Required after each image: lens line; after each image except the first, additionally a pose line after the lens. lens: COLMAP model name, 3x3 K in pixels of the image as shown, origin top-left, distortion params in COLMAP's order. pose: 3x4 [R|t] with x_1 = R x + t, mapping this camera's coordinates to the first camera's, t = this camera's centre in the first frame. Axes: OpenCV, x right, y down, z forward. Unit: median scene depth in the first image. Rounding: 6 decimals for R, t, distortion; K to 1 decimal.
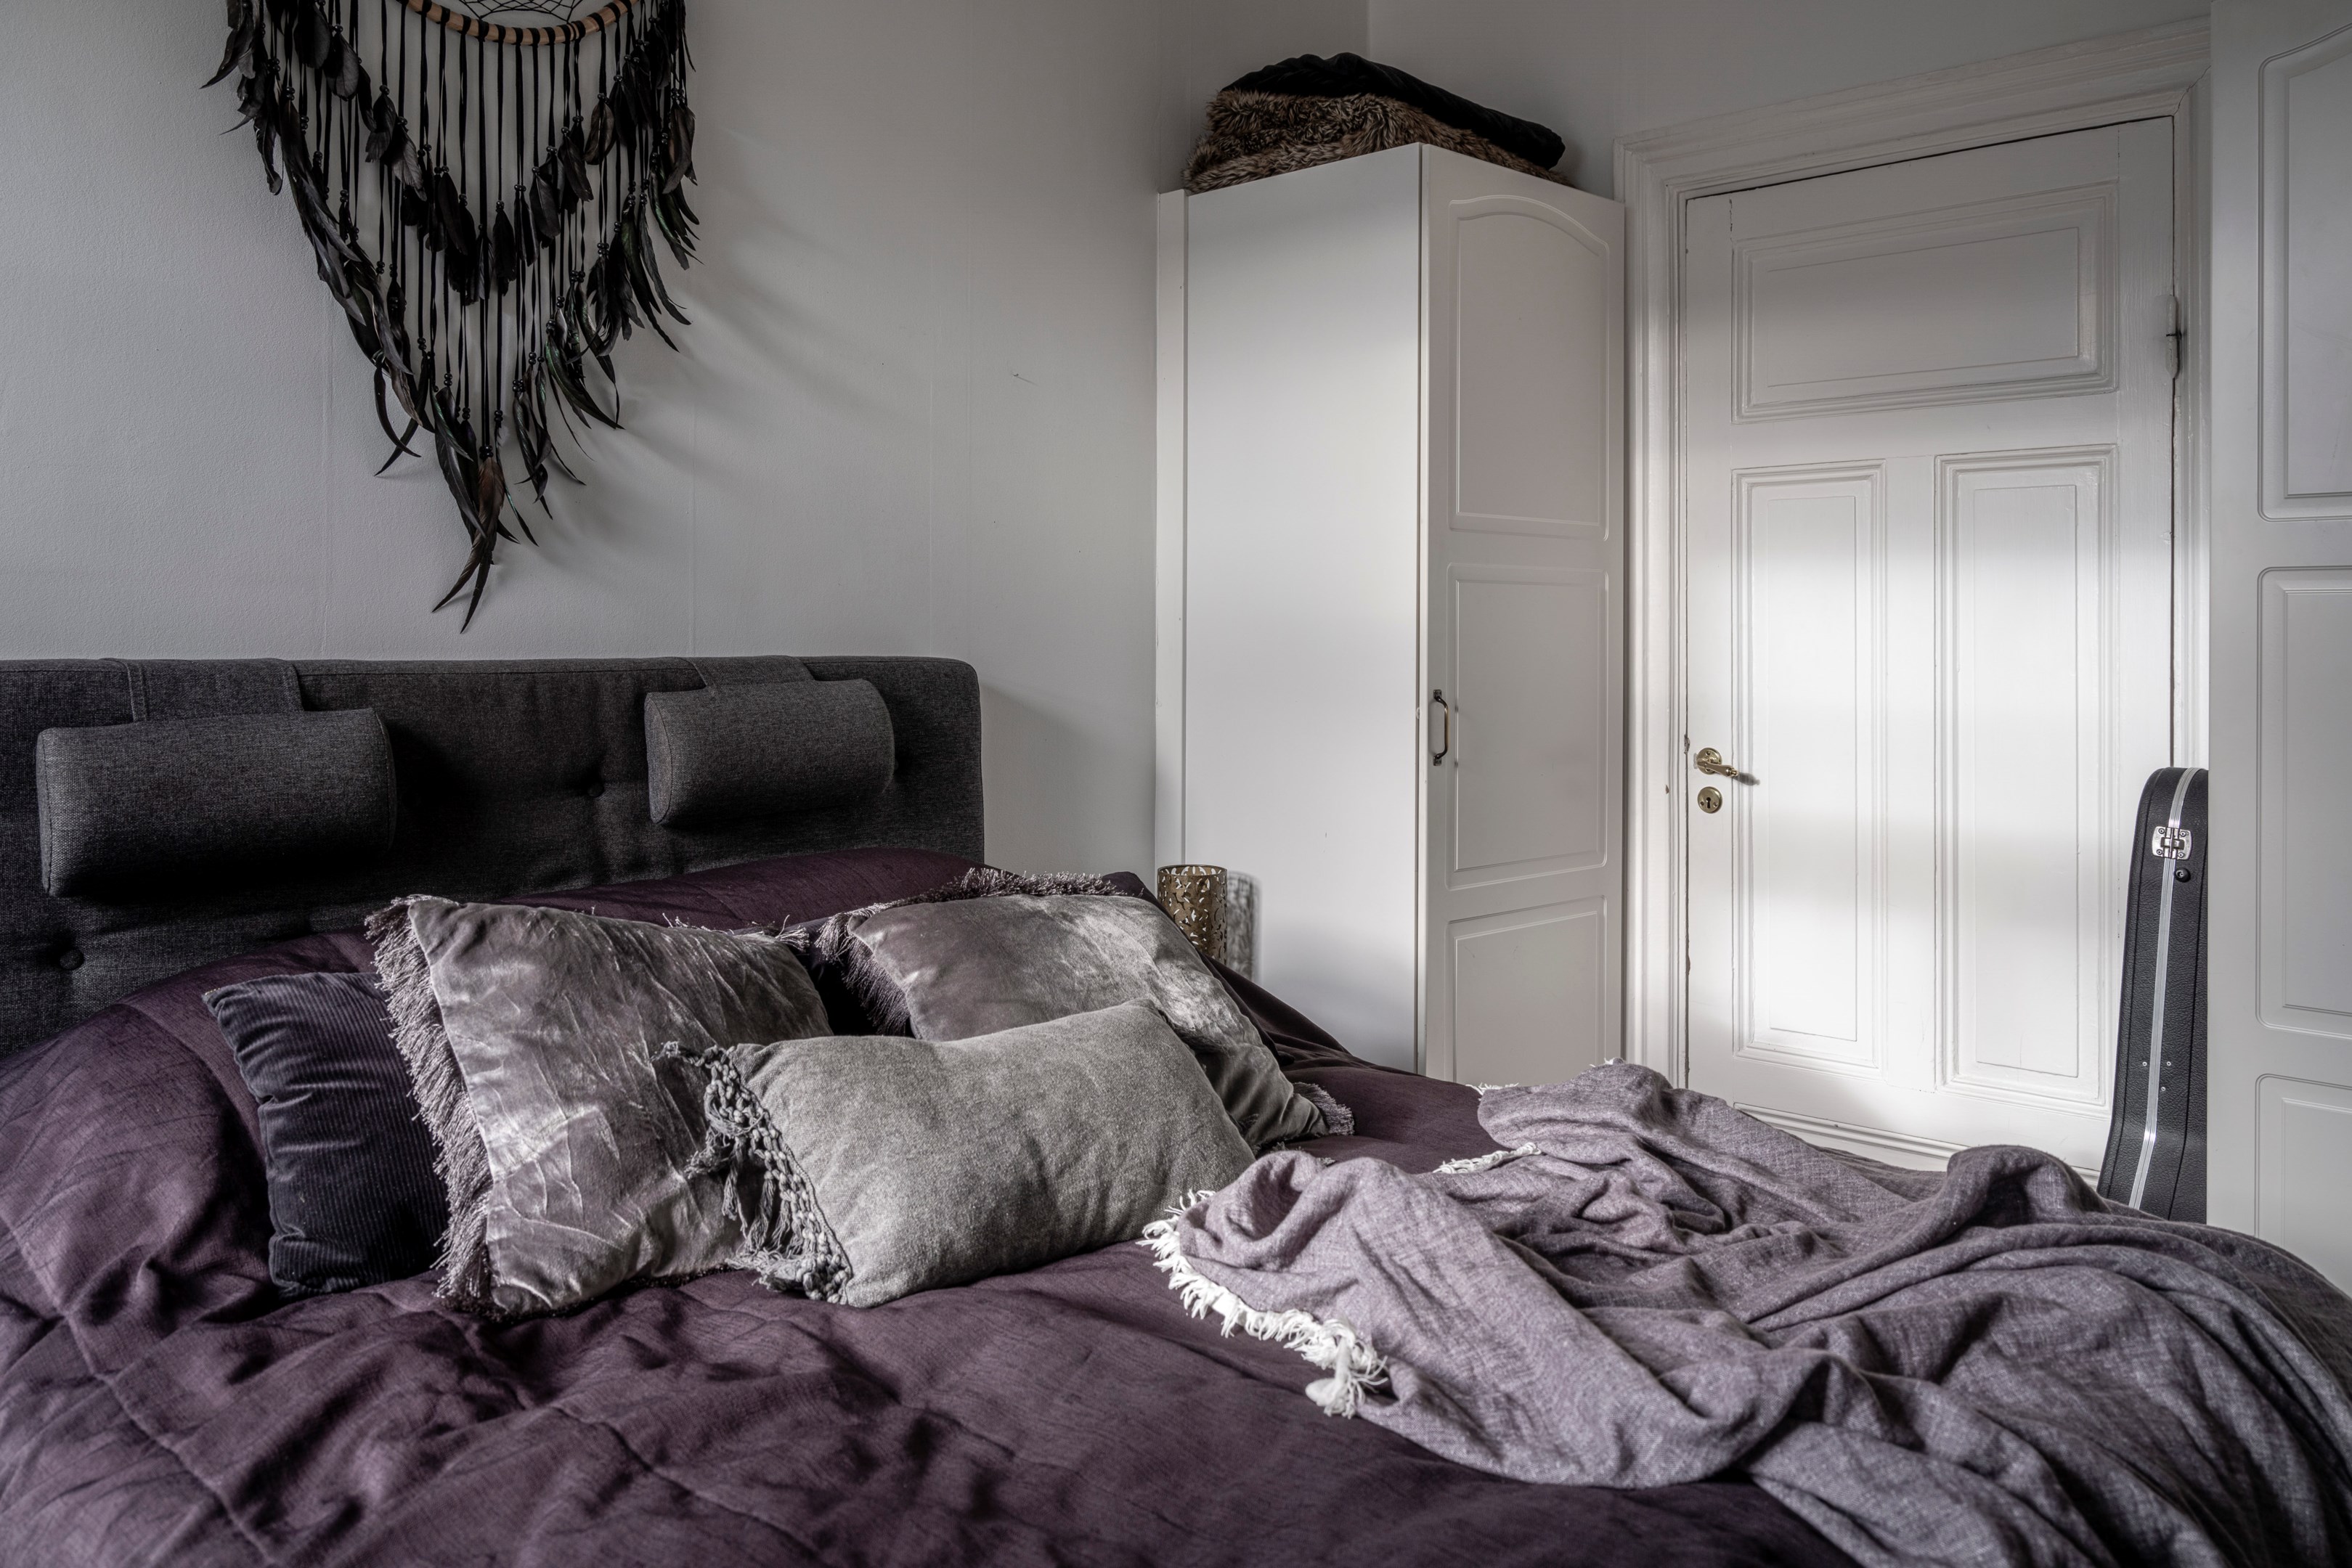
lens RADIAL K [[1784.3, 0, 1173.3], [0, 1784.3, 635.2], [0, 0, 1]] dist [0.002314, -0.000971]
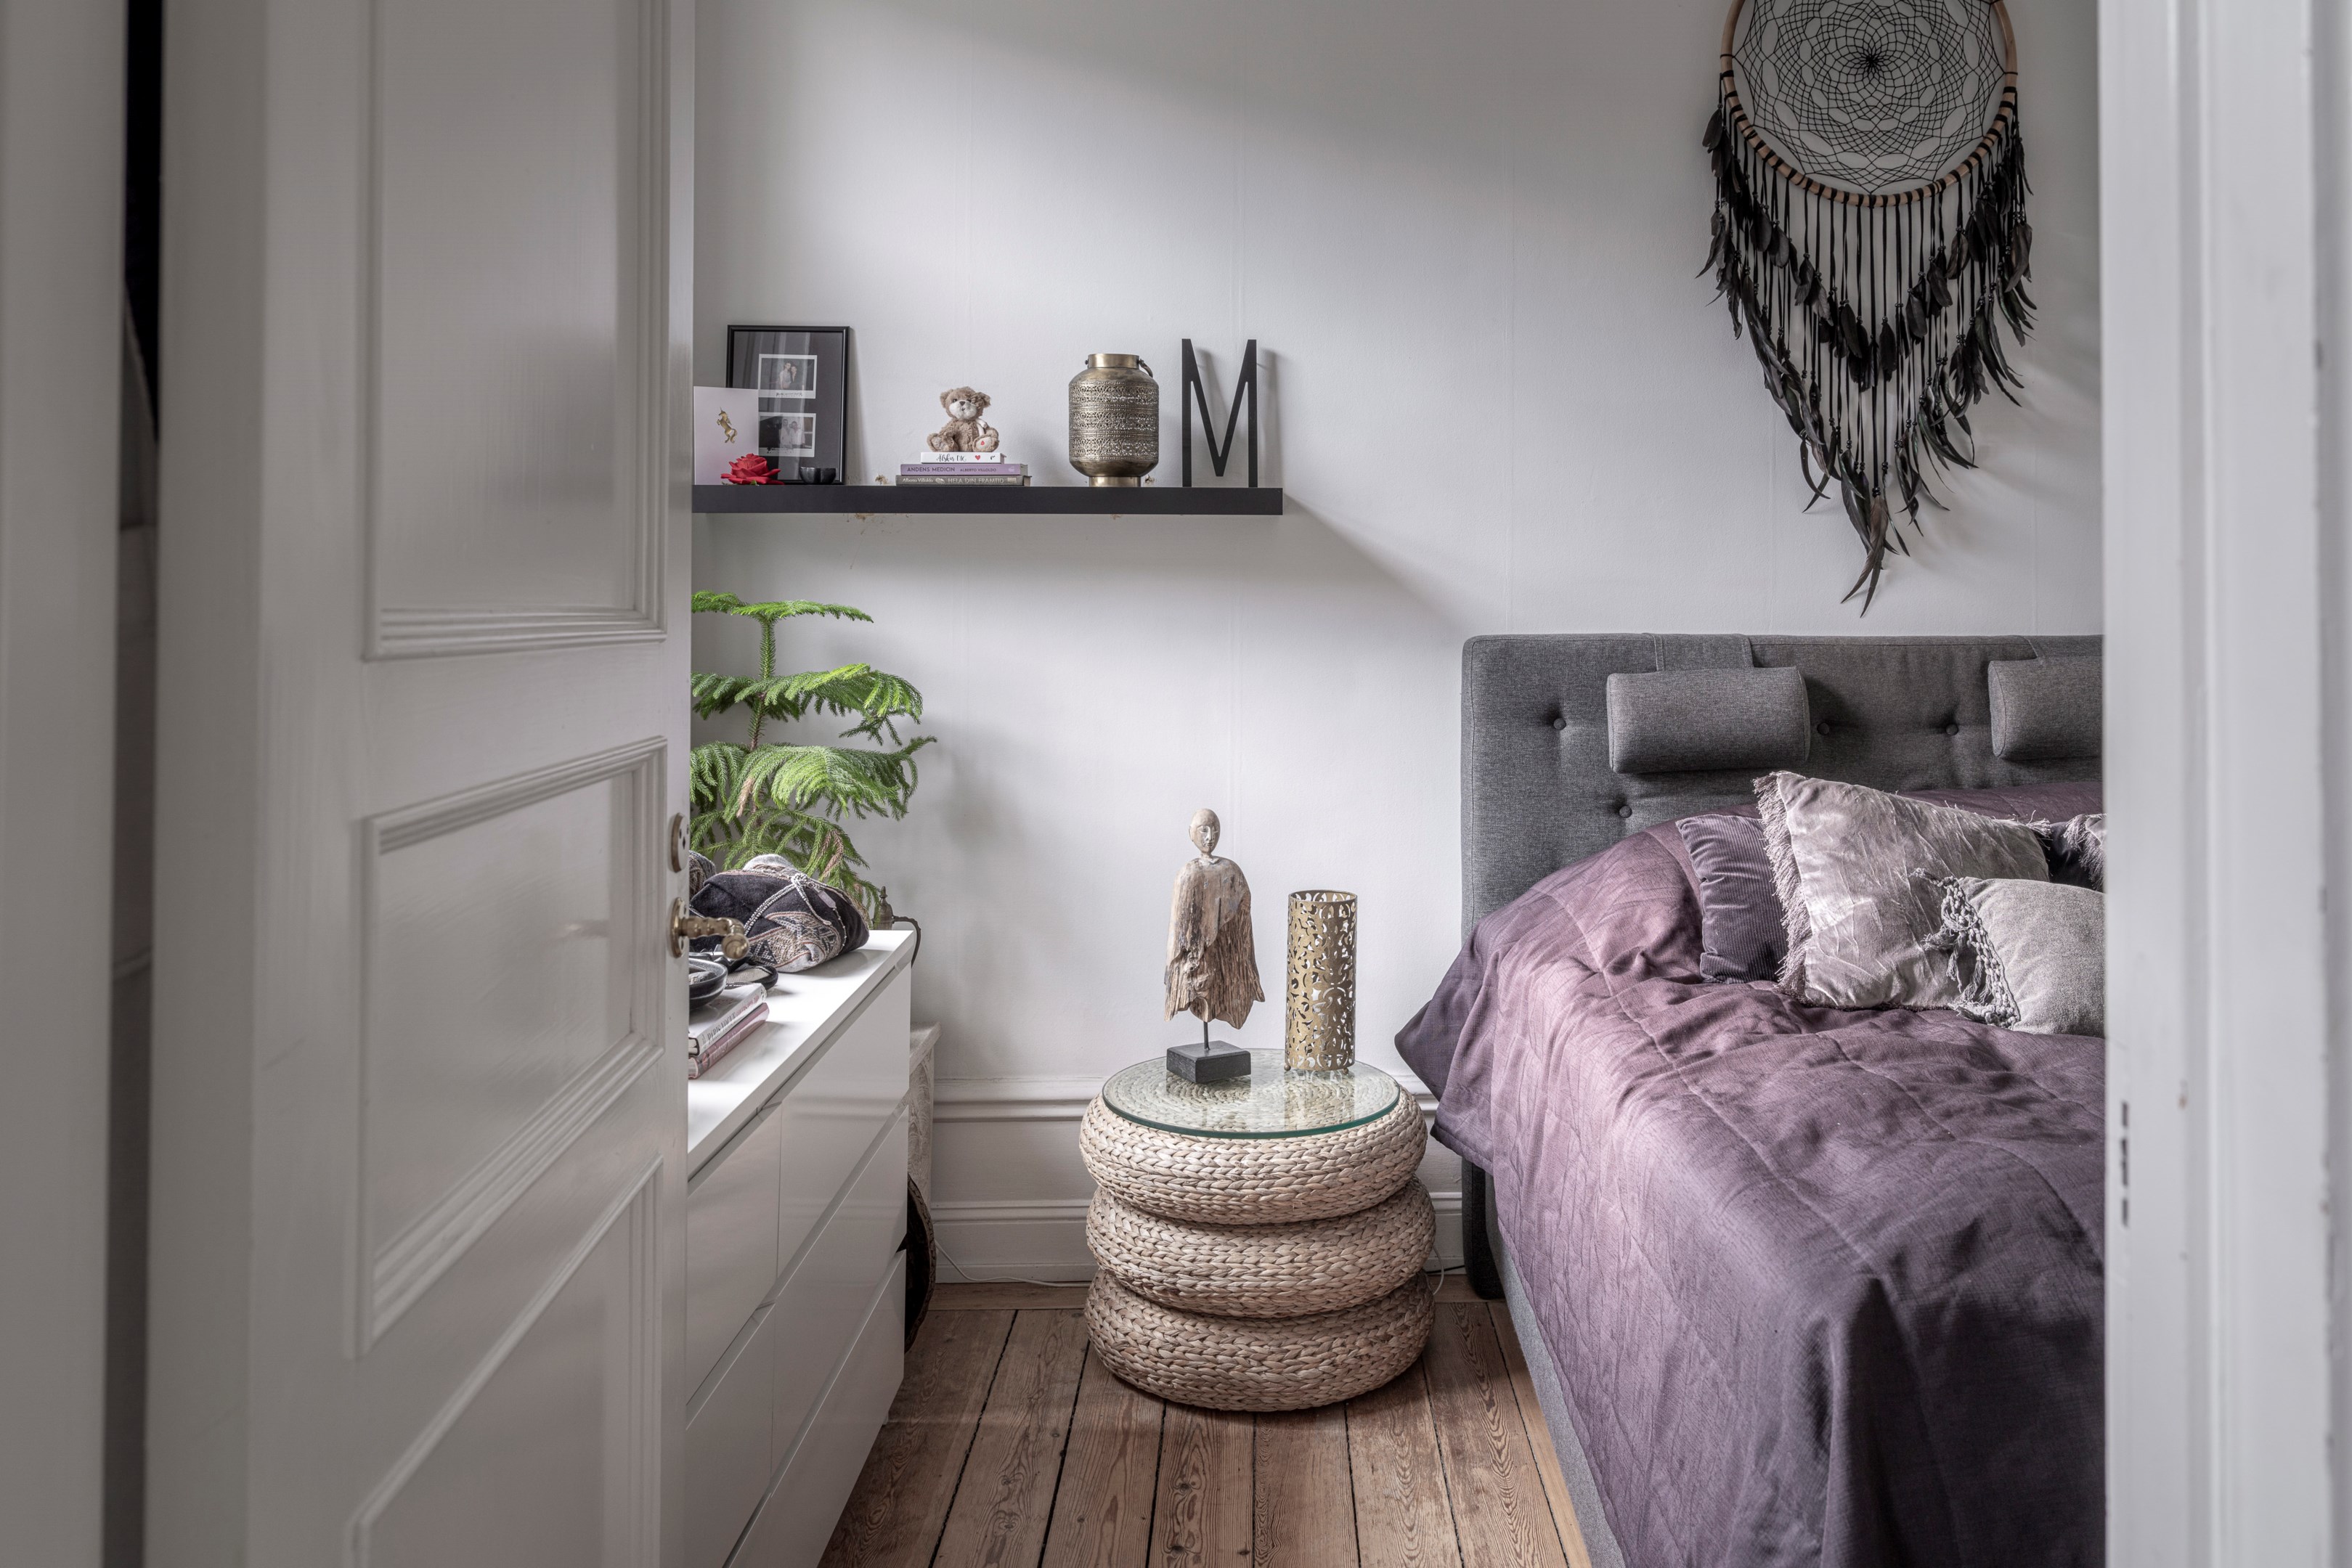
lens RADIAL K [[1718.5, 0, 1311.8], [0, 1718.5, 620.3], [0, 0, 1]] dist [0.002845, -0.001178]
pose [[0.717533, -0.001521, -0.696523, 0.309708], [0.000456, 0.999998, -0.001713, 0.004057], [0.696525, 0.000911, 0.717532, -0.380886]]
